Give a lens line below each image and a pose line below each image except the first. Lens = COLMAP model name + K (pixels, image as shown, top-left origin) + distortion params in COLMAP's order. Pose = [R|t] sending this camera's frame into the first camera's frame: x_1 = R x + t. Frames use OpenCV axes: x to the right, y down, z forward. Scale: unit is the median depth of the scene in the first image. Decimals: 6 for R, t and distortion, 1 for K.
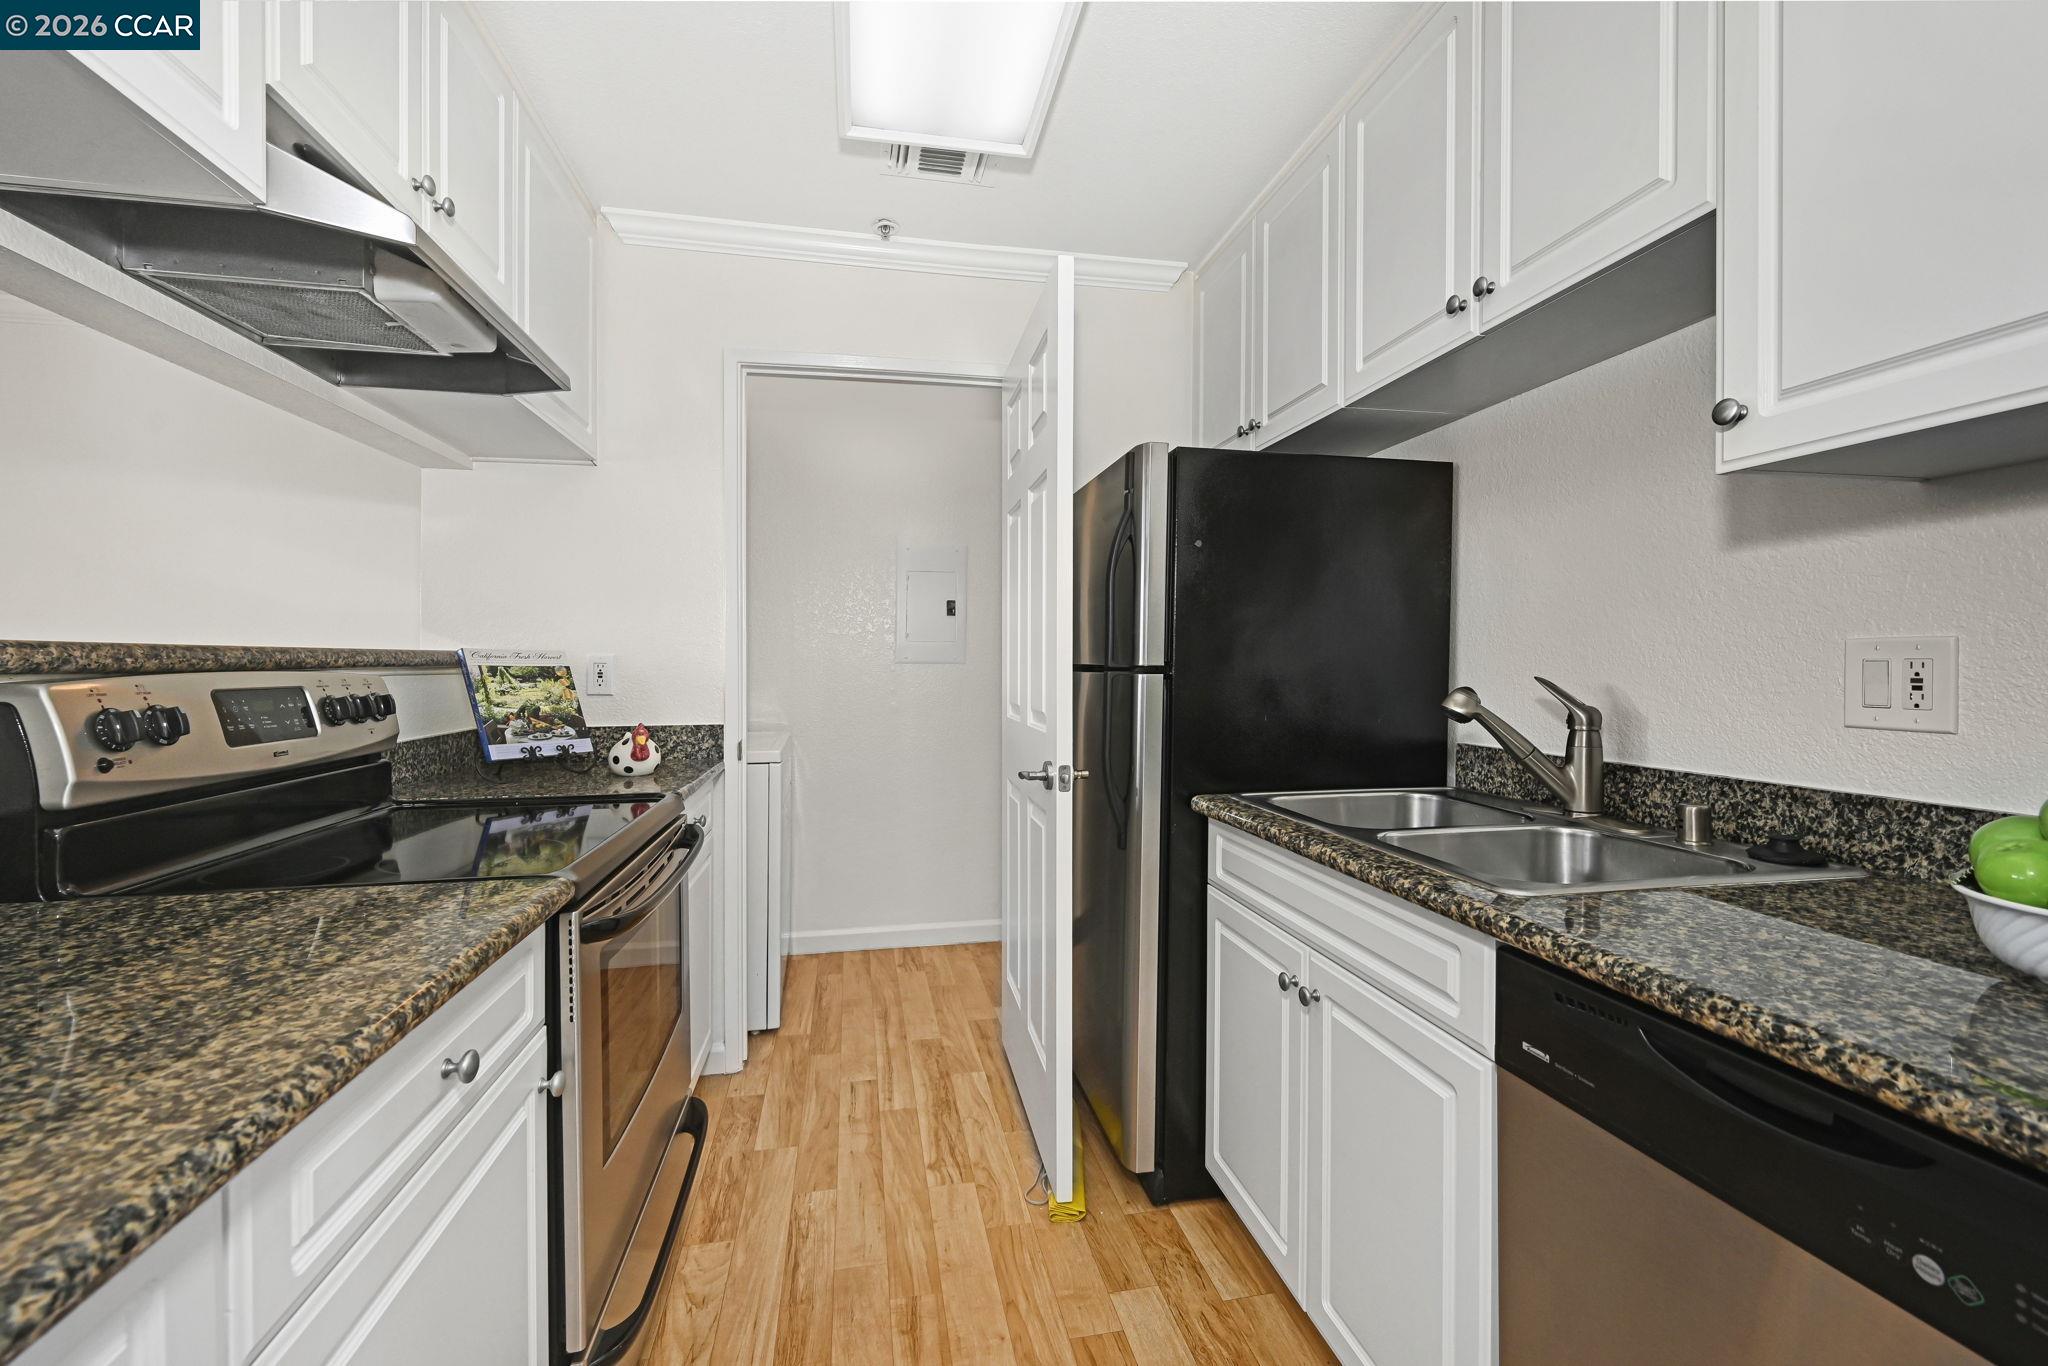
lens RADIAL K [[975.8, 0, 1036.2], [0, 975.8, 679.5], [0, 0, 1]] dist [0.010661, -0.000446]
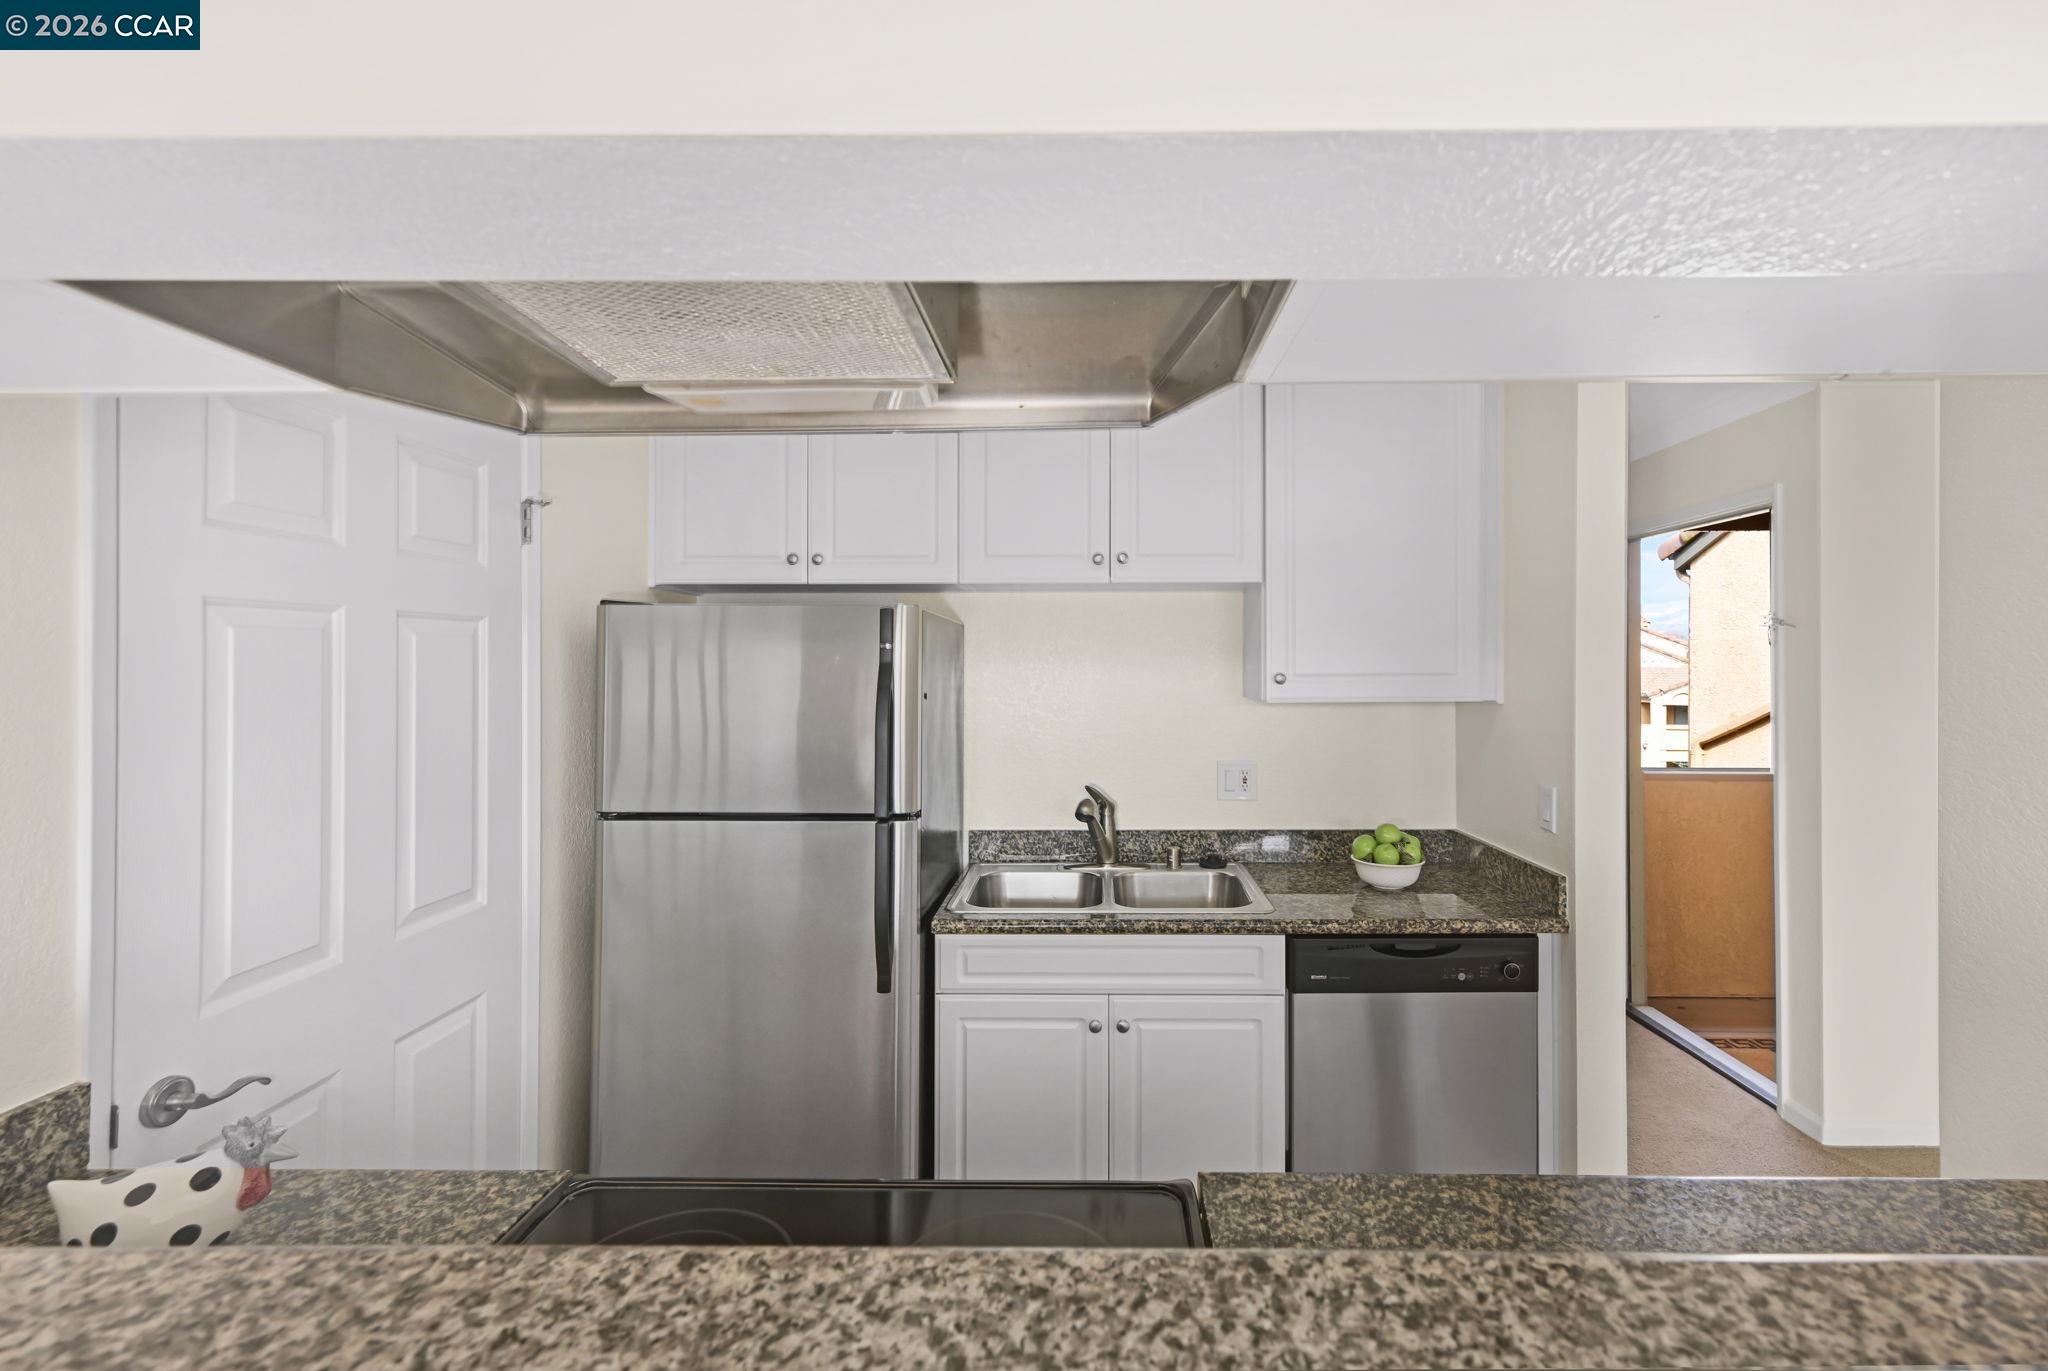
lens RADIAL K [[975.8, 0, 1036.2], [0, 975.8, 682.0], [0, 0, 1]] dist [0.010661, -0.000446]
pose [[0.189170, -0.028398, 0.981534, -0.933253], [0.018945, 0.999501, 0.025266, -0.186388], [-0.981762, 0.013816, 0.189614, 0.637869]]
